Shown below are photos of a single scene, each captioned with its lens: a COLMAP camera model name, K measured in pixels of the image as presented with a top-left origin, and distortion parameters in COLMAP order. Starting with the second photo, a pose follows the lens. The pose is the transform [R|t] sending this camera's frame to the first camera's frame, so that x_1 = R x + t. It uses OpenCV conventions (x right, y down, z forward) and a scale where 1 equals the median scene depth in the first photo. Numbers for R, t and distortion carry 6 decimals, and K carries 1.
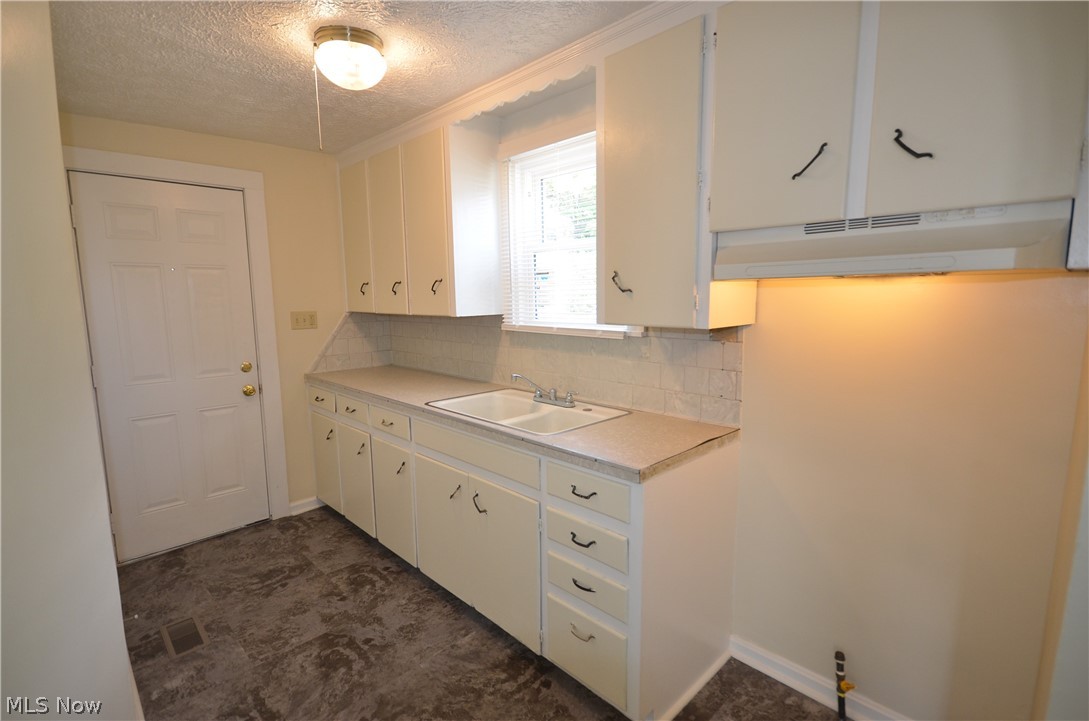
lens RADIAL K [[515.8, 0, 542.3], [0, 515.8, 363.8], [0, 0, 1]] dist [0.004859, 0.000236]
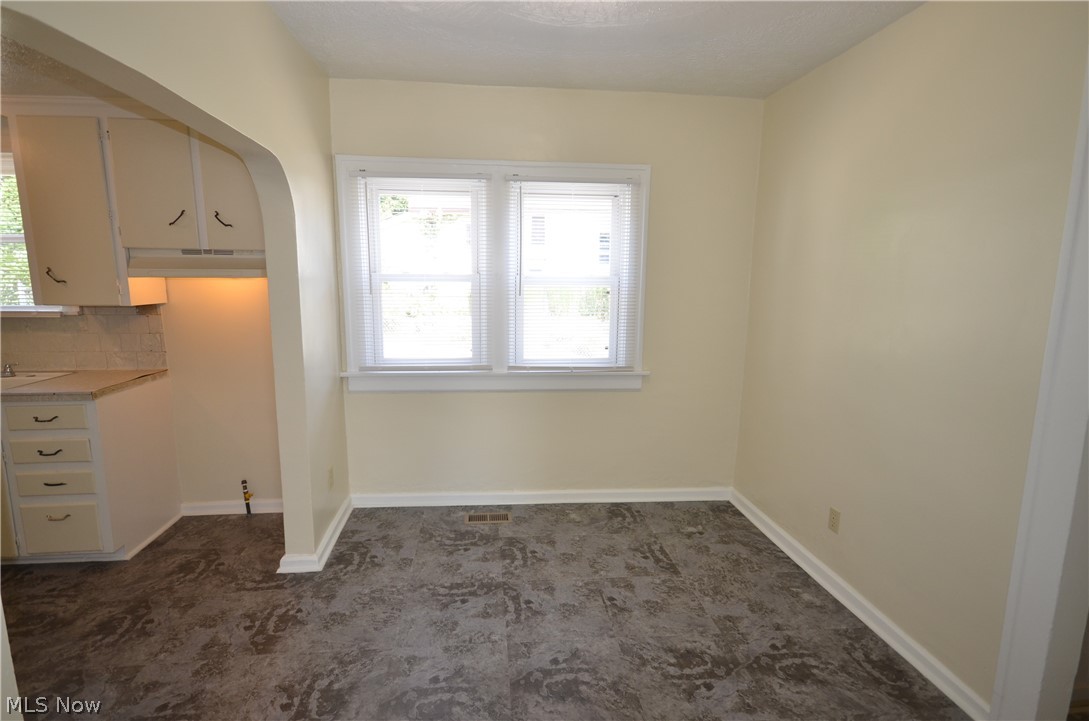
lens RADIAL K [[539.3, 0, 544.0], [0, 539.3, 368.7], [0, 0, 1]] dist [0.002274, -0.002526]
pose [[0.609142, -0.116046, 0.784525, -0.224236], [0.087727, 0.993025, 0.078771, 0.099741], [-0.788194, 0.020841, 0.615074, -0.982285]]
